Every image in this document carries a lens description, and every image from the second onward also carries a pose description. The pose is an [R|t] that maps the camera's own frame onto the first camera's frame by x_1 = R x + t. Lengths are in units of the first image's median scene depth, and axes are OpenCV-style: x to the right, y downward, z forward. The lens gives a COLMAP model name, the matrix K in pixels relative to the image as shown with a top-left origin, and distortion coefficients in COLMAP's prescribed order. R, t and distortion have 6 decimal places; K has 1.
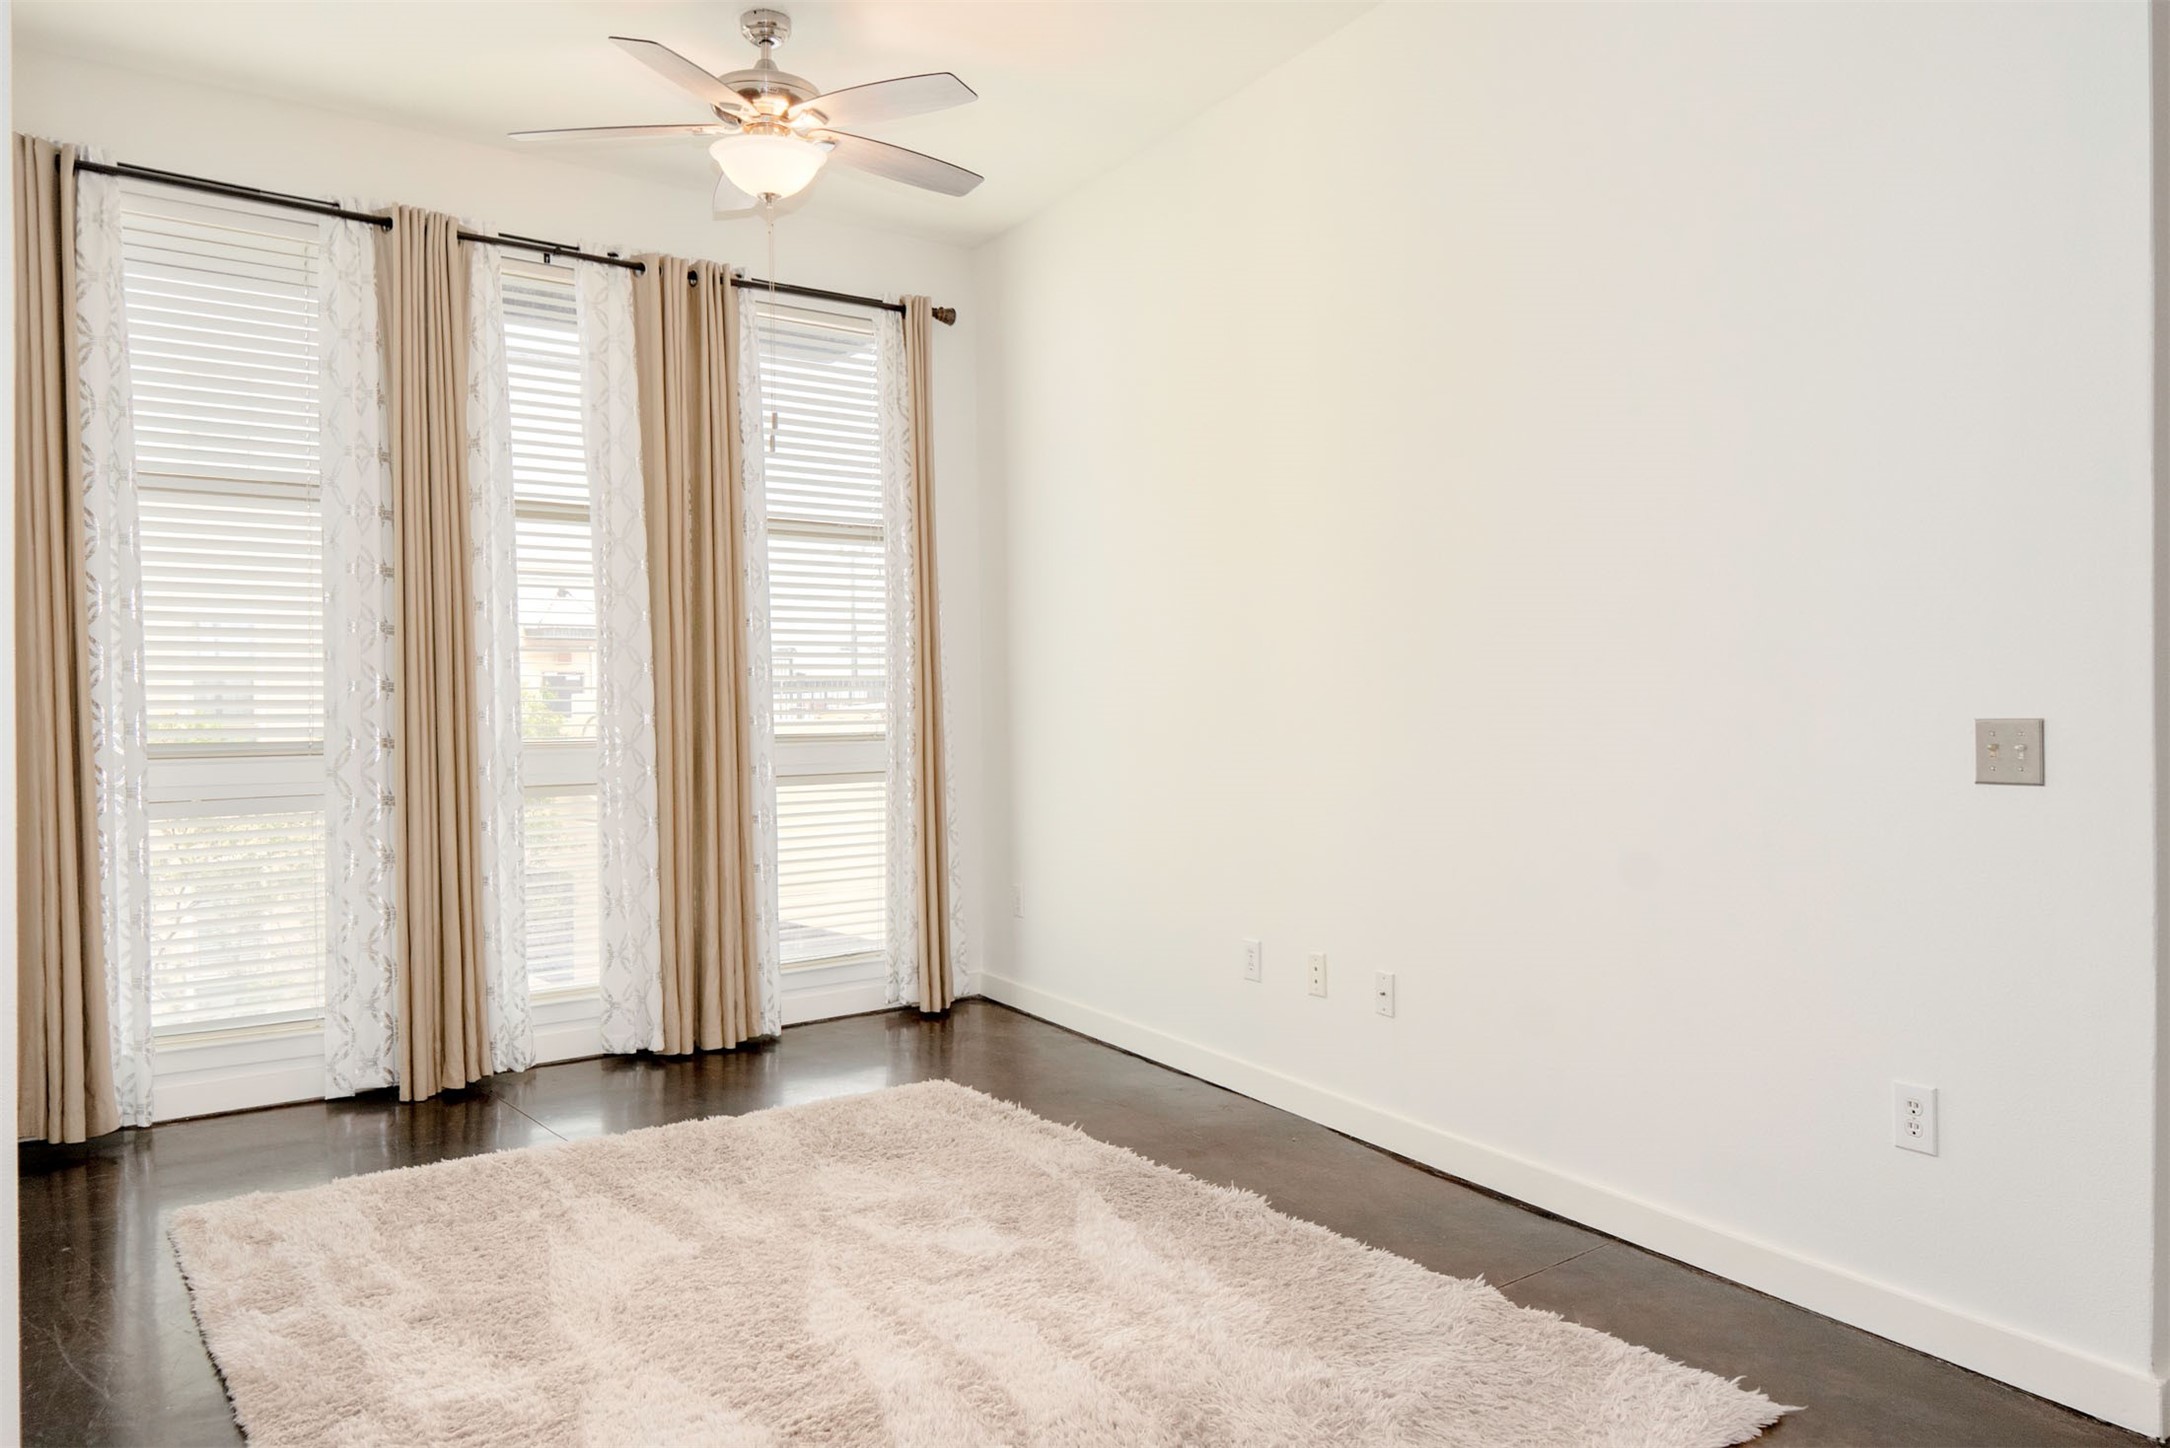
lens RADIAL K [[1540.4, 0, 1033.8], [0, 1540.4, 726.7], [0, 0, 1]] dist [0.004830, -0.006236]
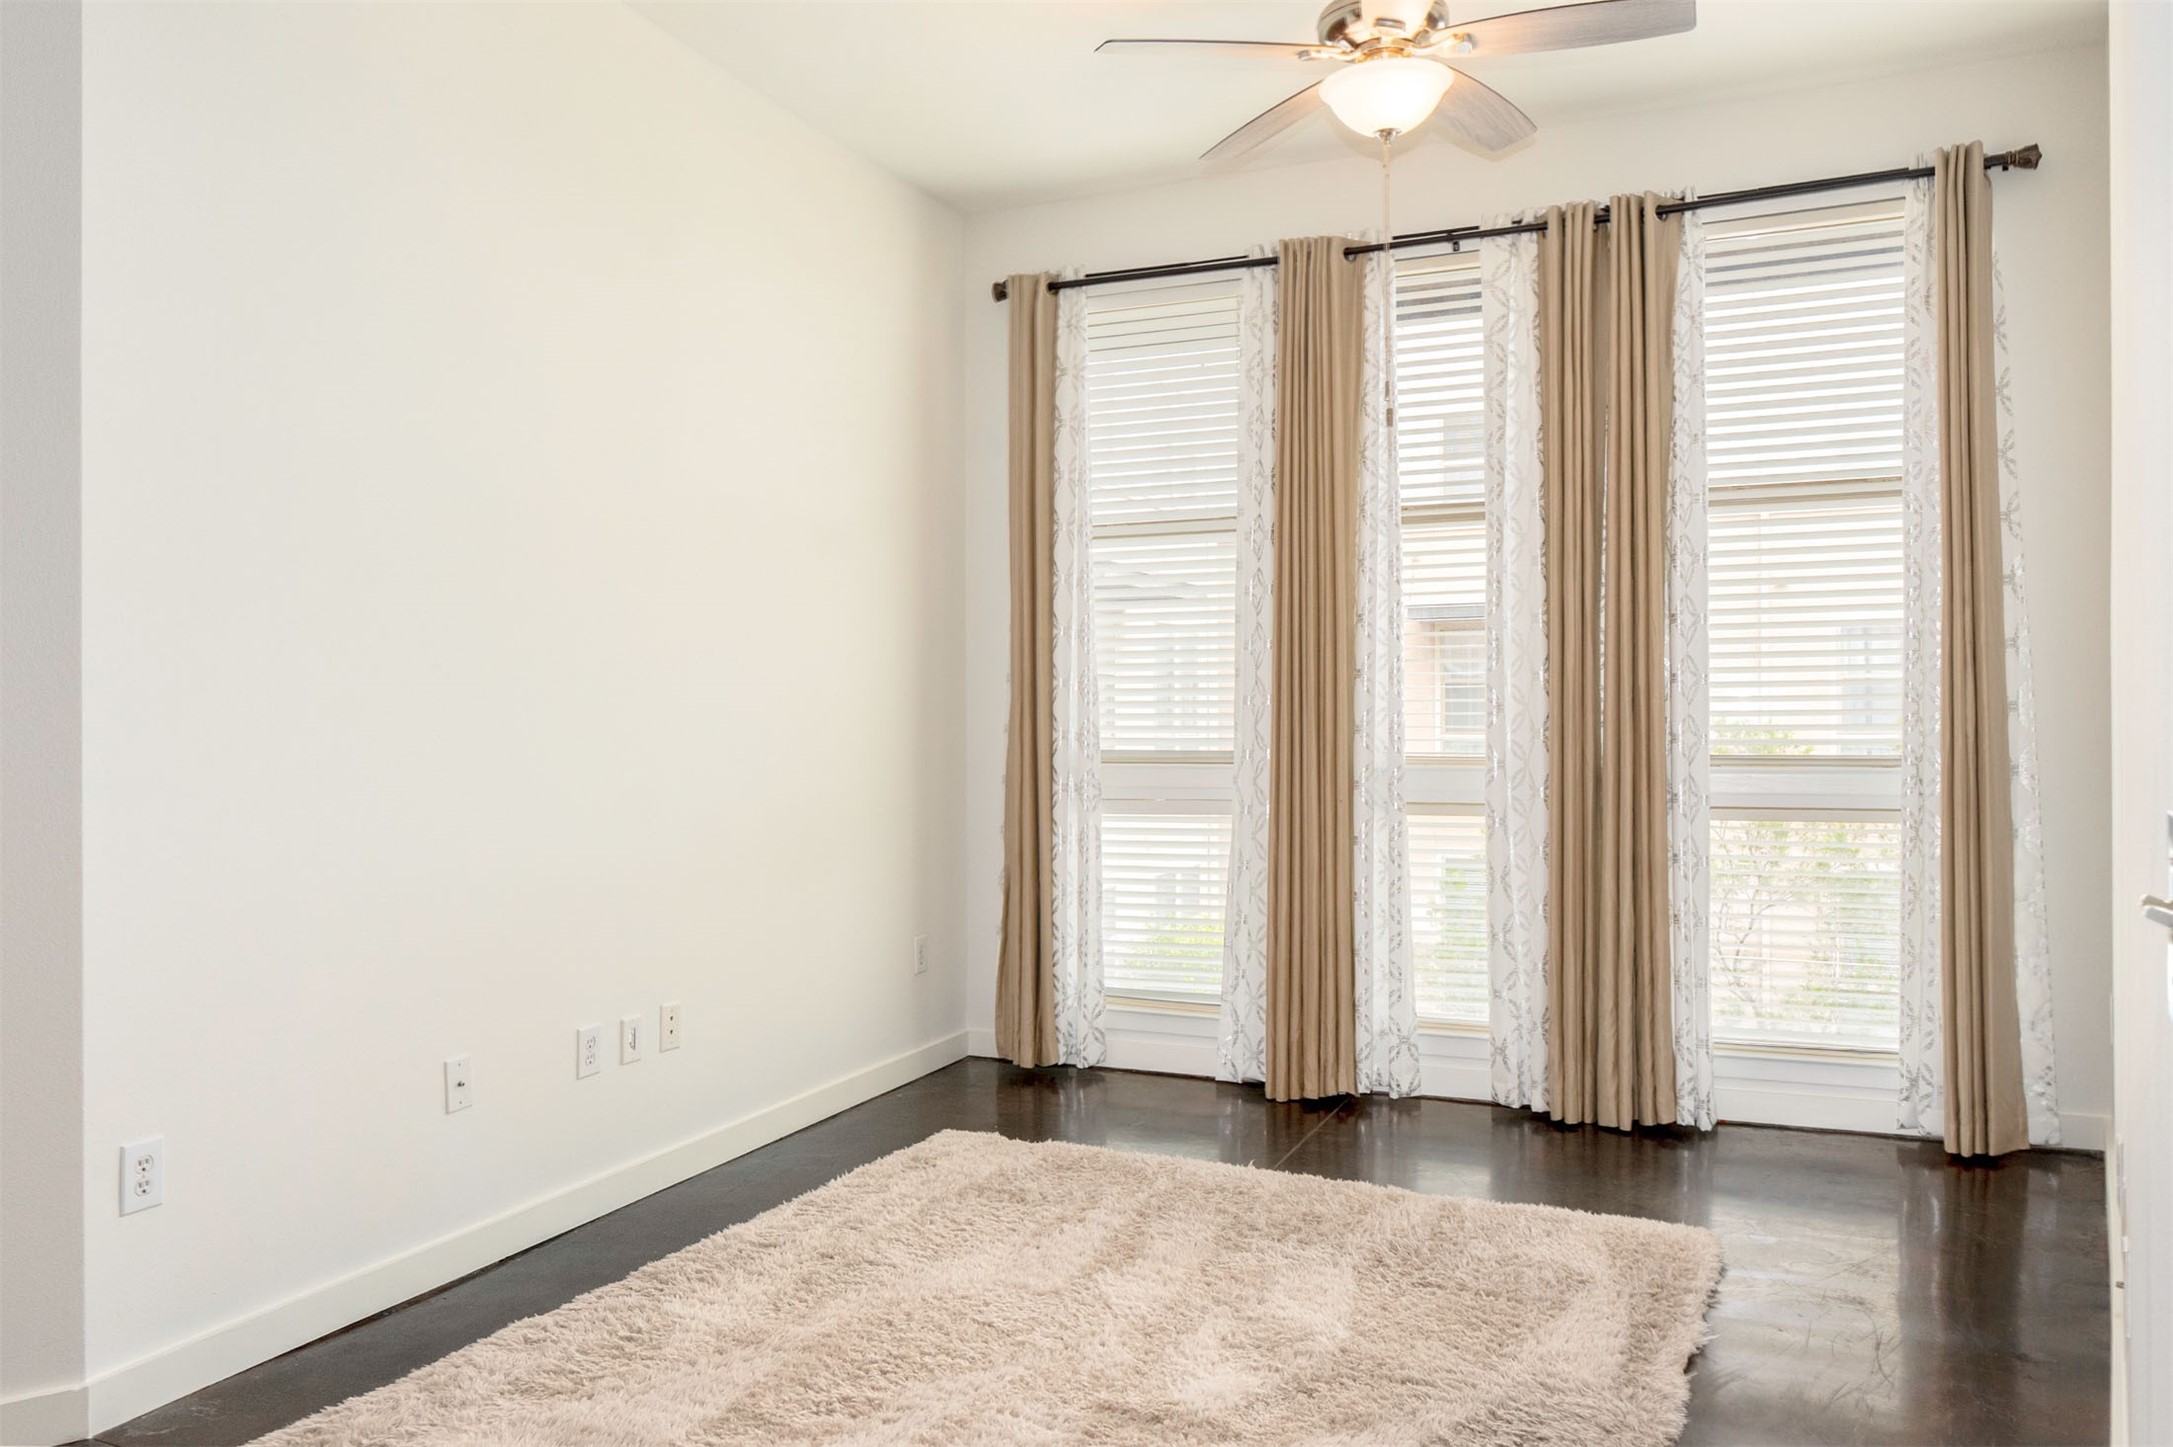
lens RADIAL K [[1542.5, 0, 1077.1], [0, 1542.5, 709.7], [0, 0, 1]] dist [0.004830, -0.006236]
pose [[0.490028, -0.000214, -0.871706, 0.410677], [-0.011508, 0.999911, -0.006715, -0.010511], [0.871631, 0.013322, 0.489982, 0.348730]]
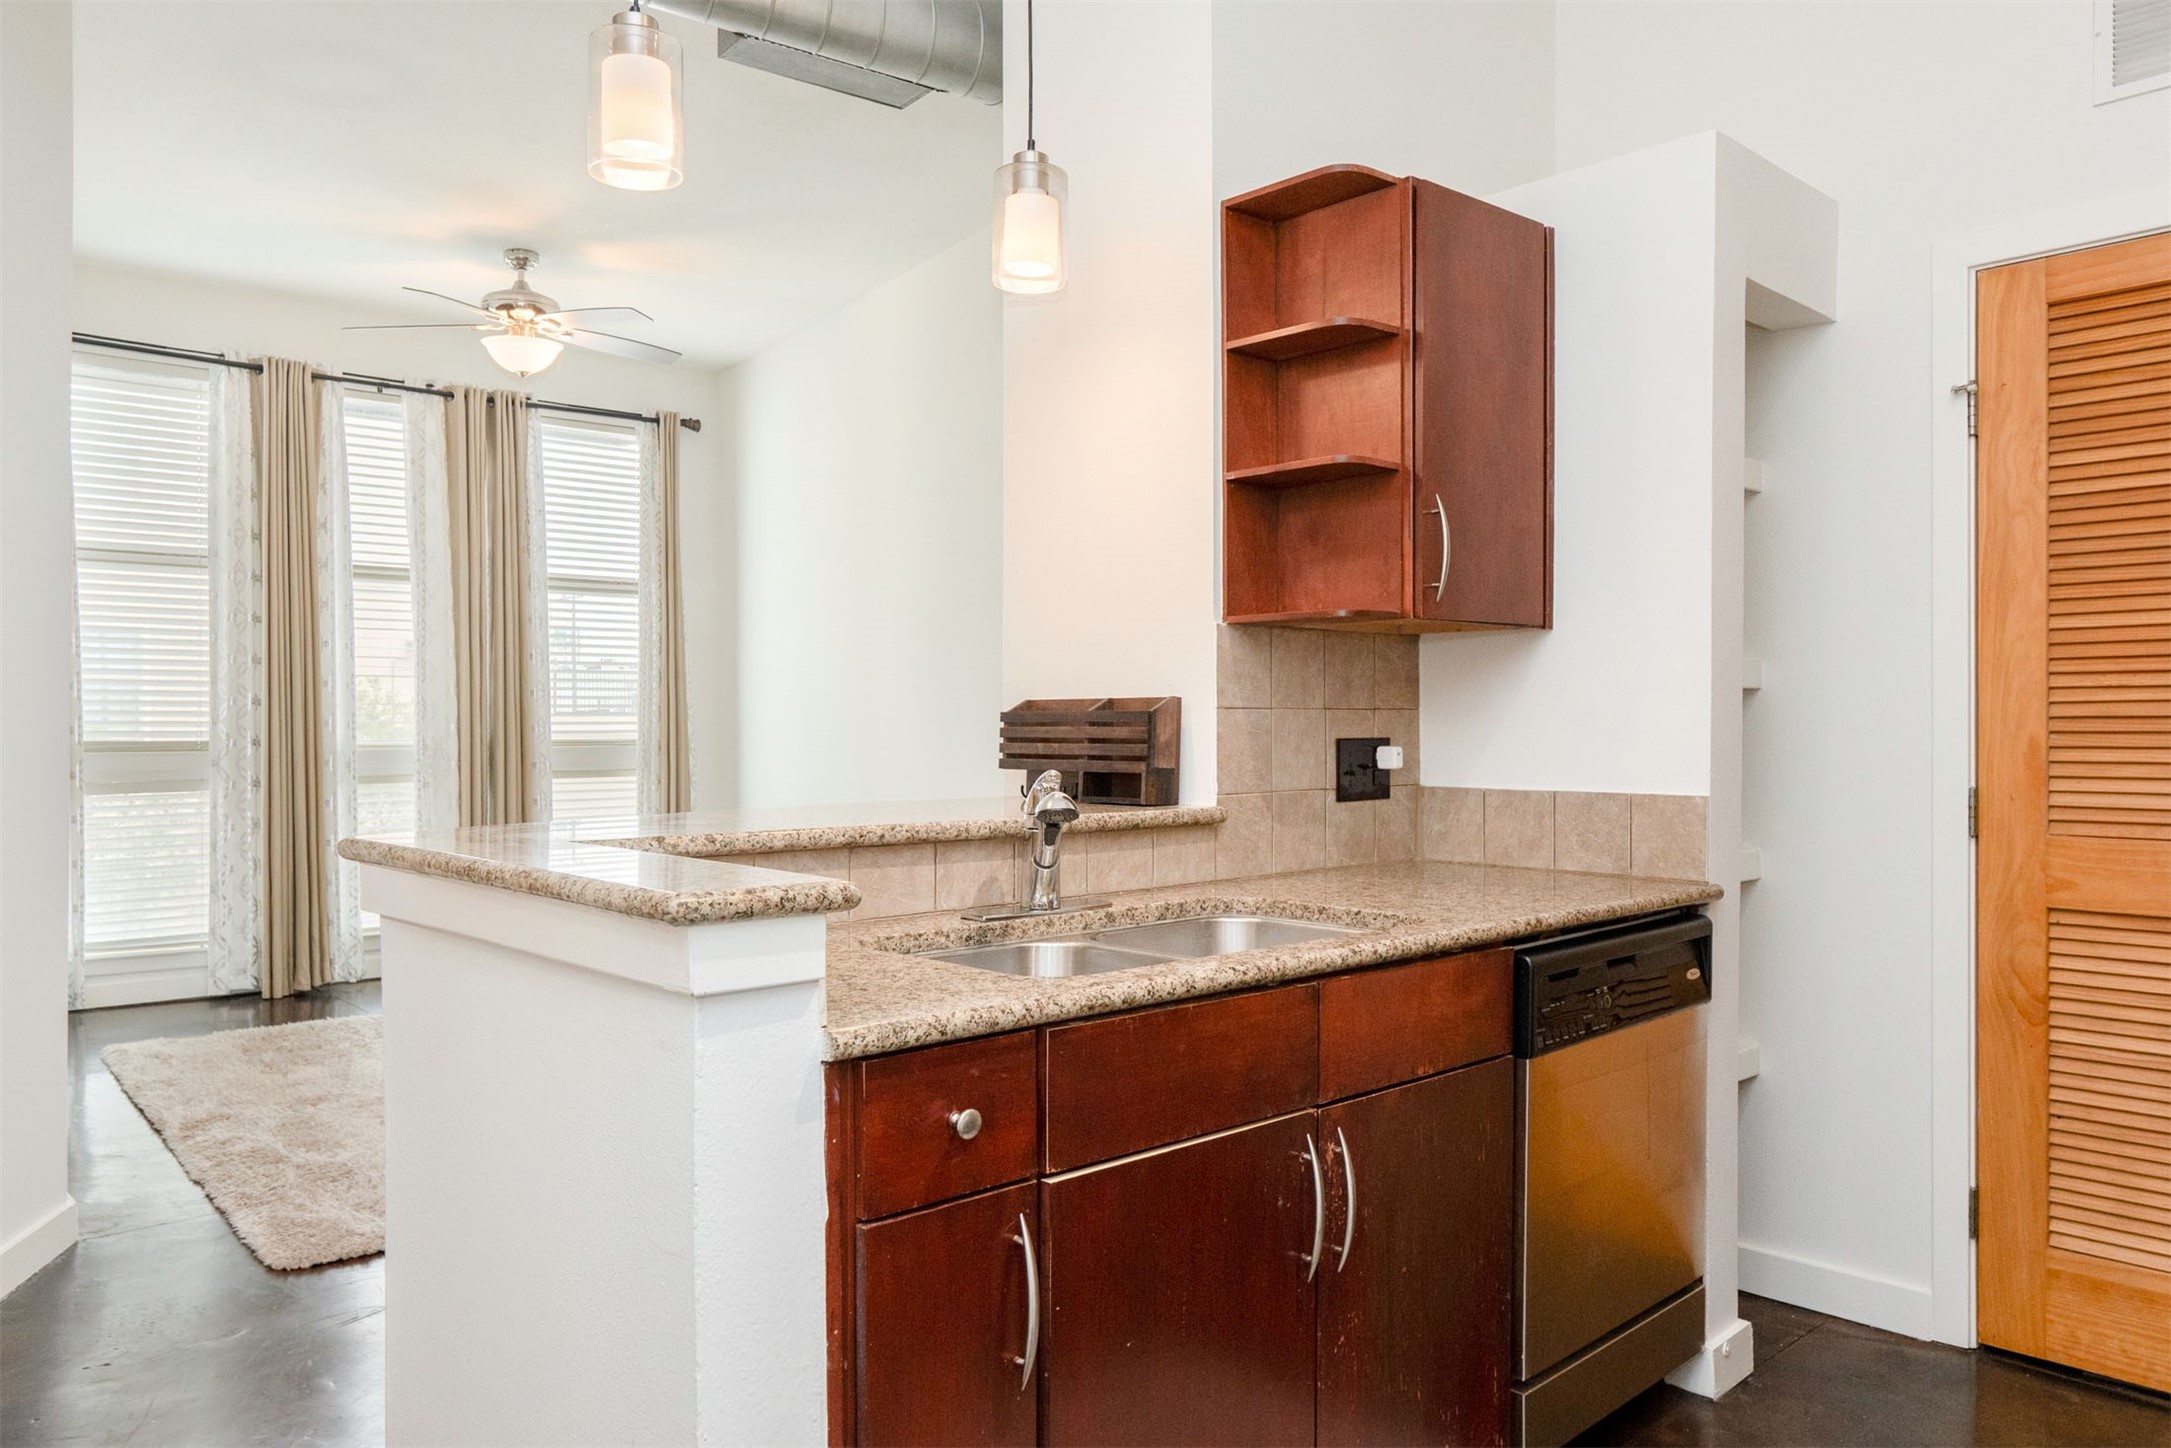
lens RADIAL K [[1541.1, 0, 1016.0], [0, 1541.1, 733.6], [0, 0, 1]] dist [0.004830, -0.006236]
pose [[0.998499, 0.007748, 0.054226, 0.181145], [-0.007530, 0.999963, -0.004220, 0.003069], [-0.054257, 0.003805, 0.998520, -0.407166]]
